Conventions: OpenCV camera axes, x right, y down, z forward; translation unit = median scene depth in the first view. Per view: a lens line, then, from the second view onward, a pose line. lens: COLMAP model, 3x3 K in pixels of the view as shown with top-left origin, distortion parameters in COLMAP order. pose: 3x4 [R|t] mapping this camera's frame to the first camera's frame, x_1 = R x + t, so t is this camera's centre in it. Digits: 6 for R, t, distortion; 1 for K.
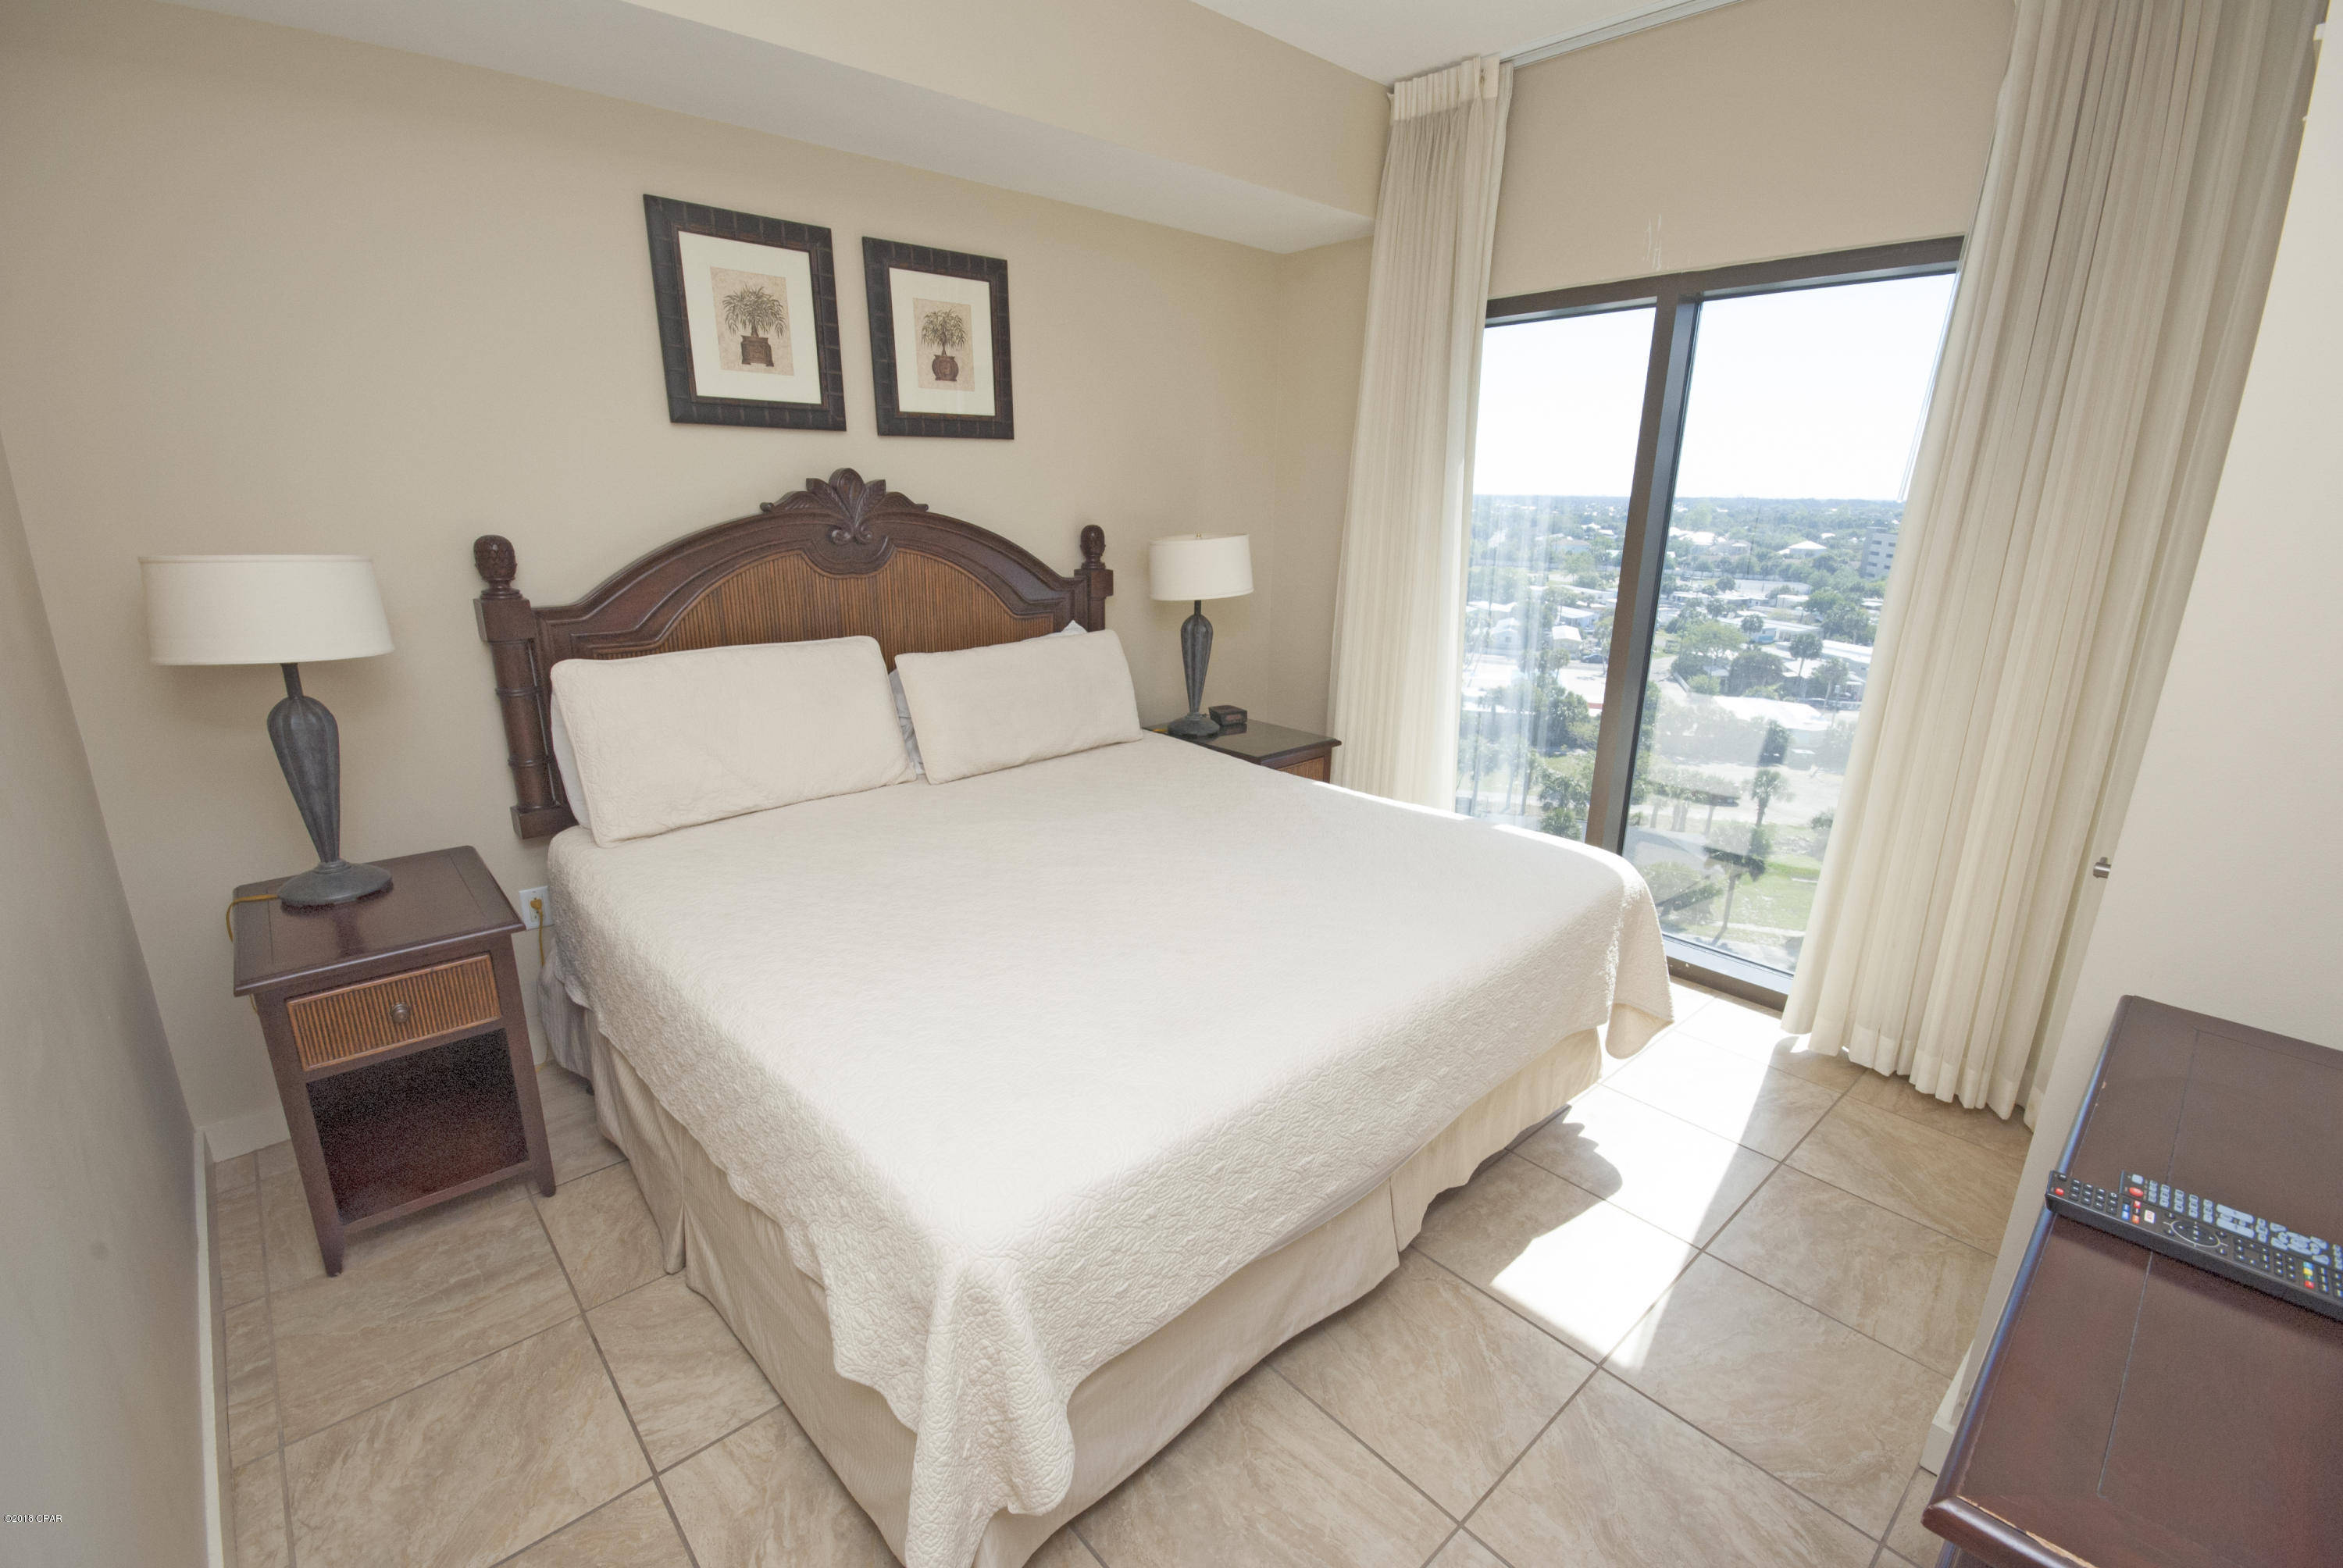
lens RADIAL K [[1033.7, 0, 1171.5], [0, 1033.7, 784.0], [0, 0, 1]] dist [0.008639, -0.009614]
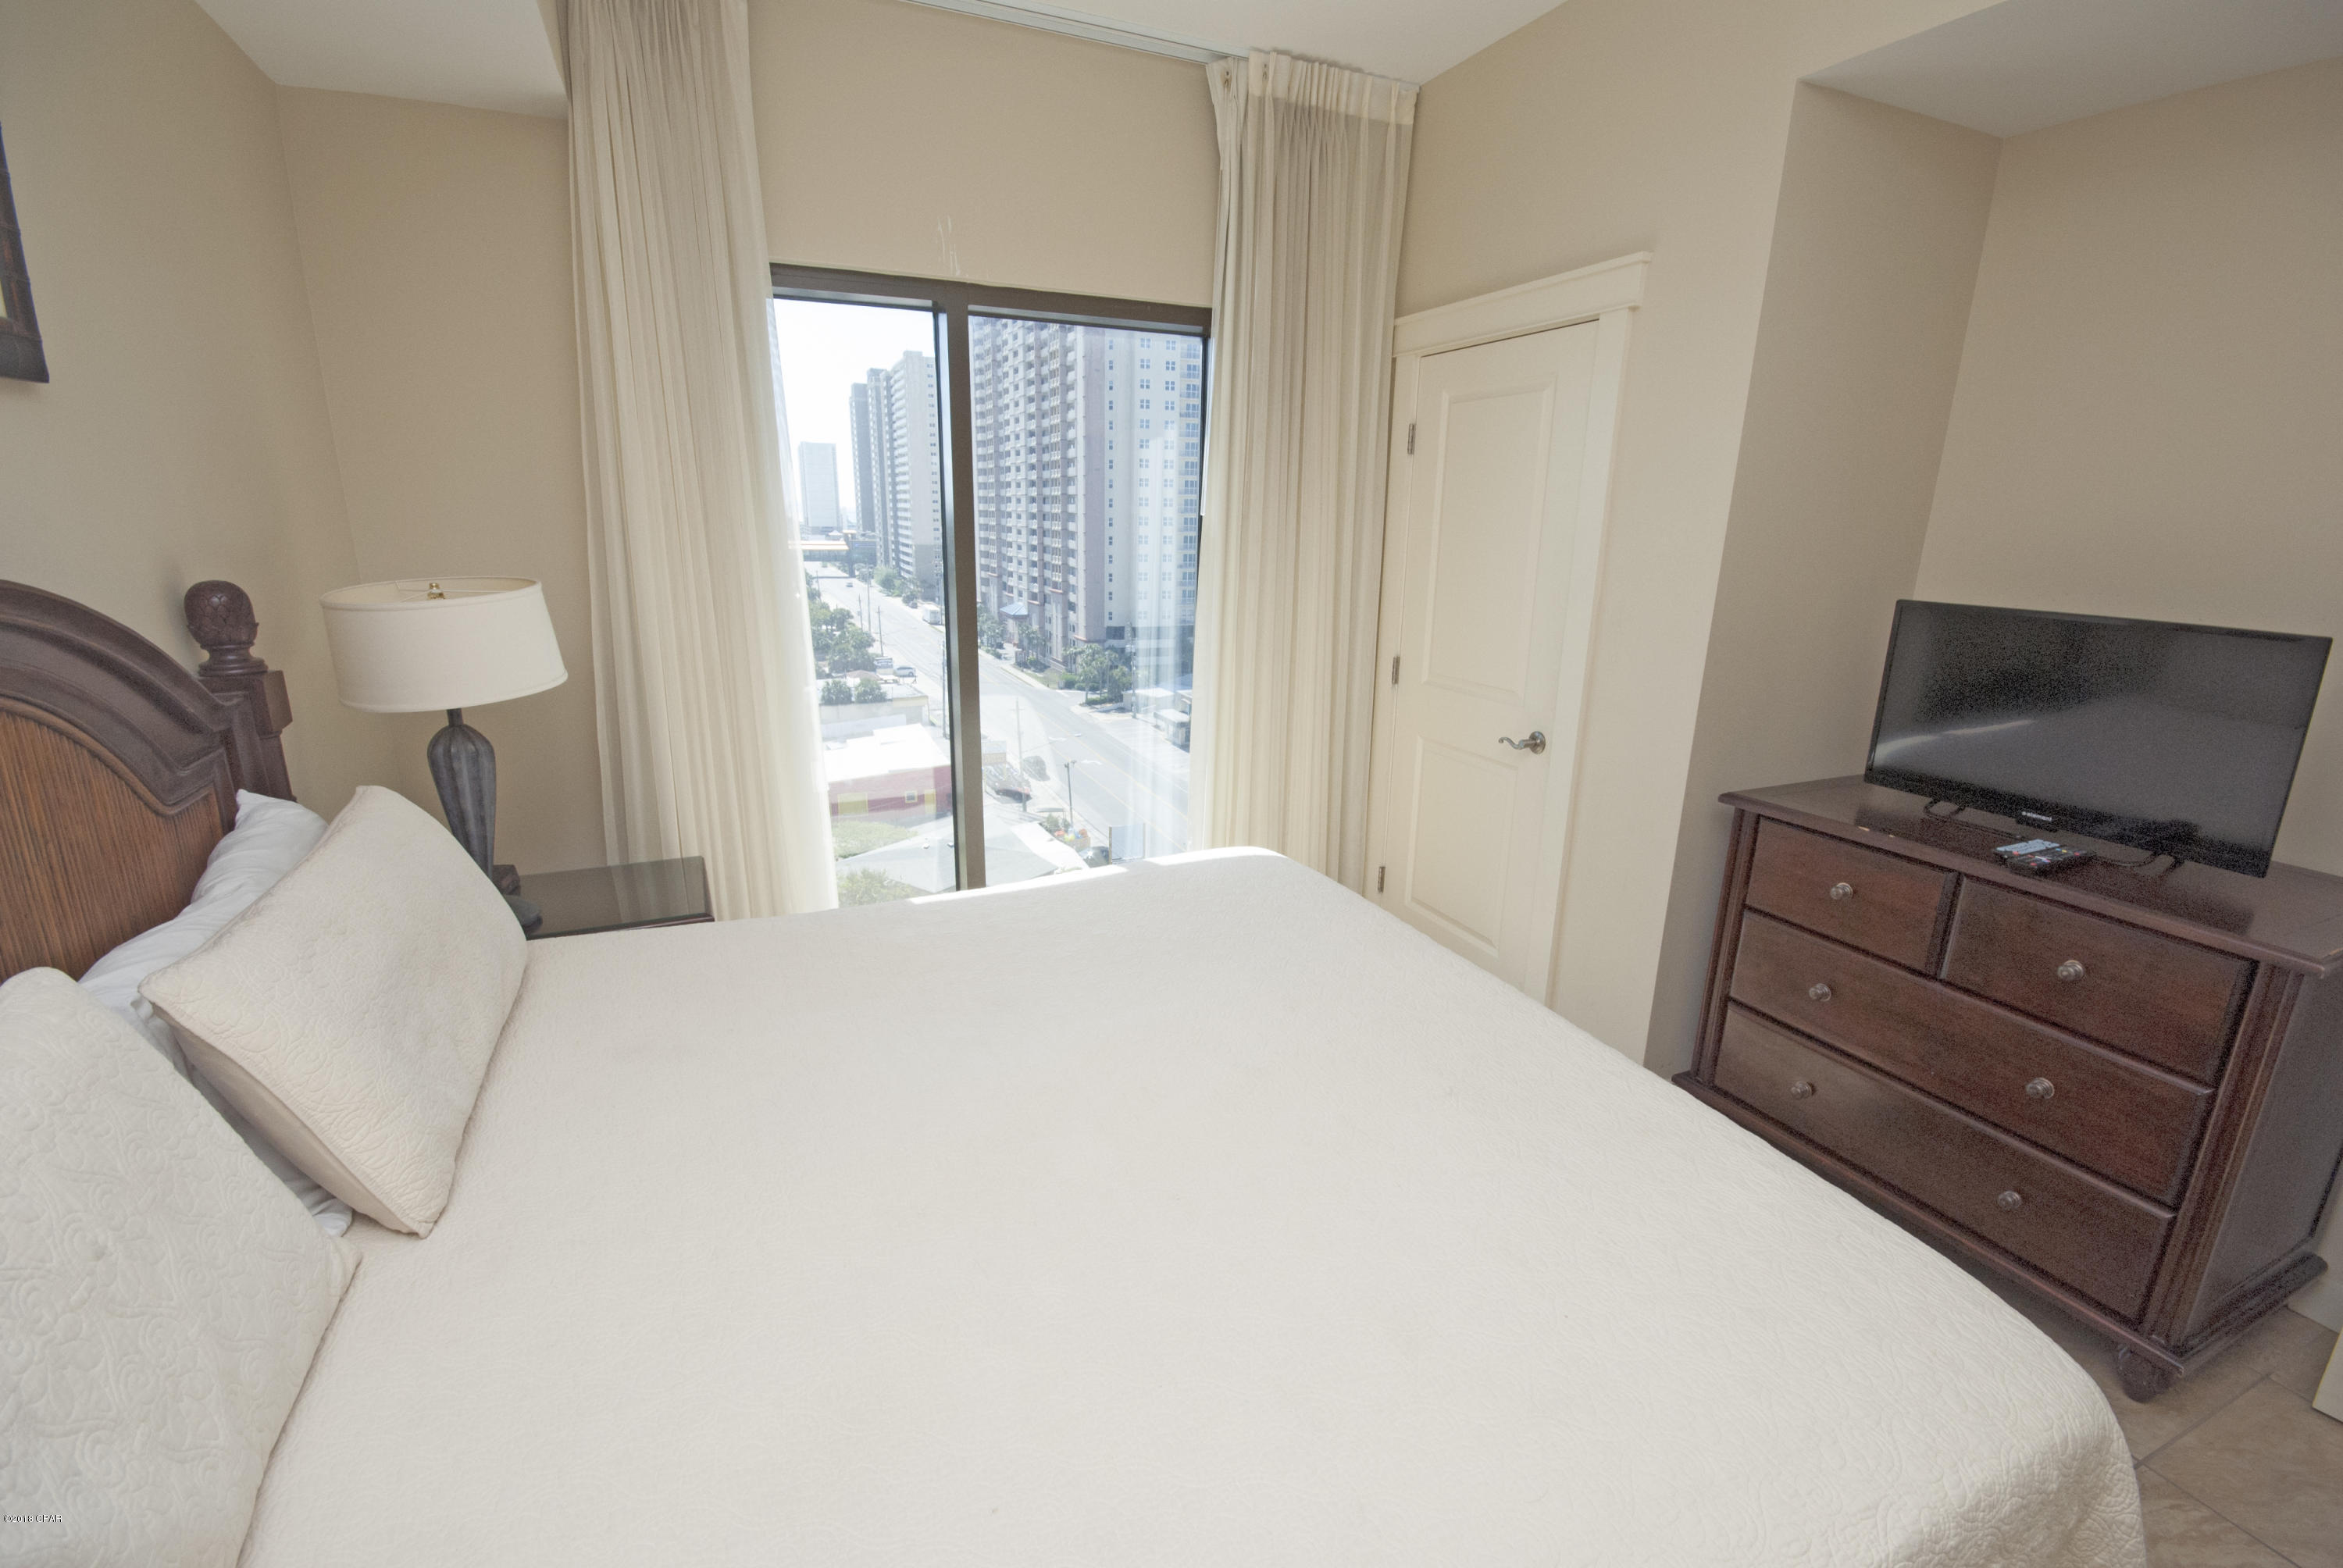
lens RADIAL K [[1030.3, 0, 1171.5], [0, 1030.3, 784.0], [0, 0, 1]] dist [-0.001050, -0.000247]
pose [[0.306020, -0.256186, 0.916908, -0.419356], [0.243117, 0.952209, 0.184909, -0.159186], [-0.920460, 0.166330, 0.353678, 0.504821]]
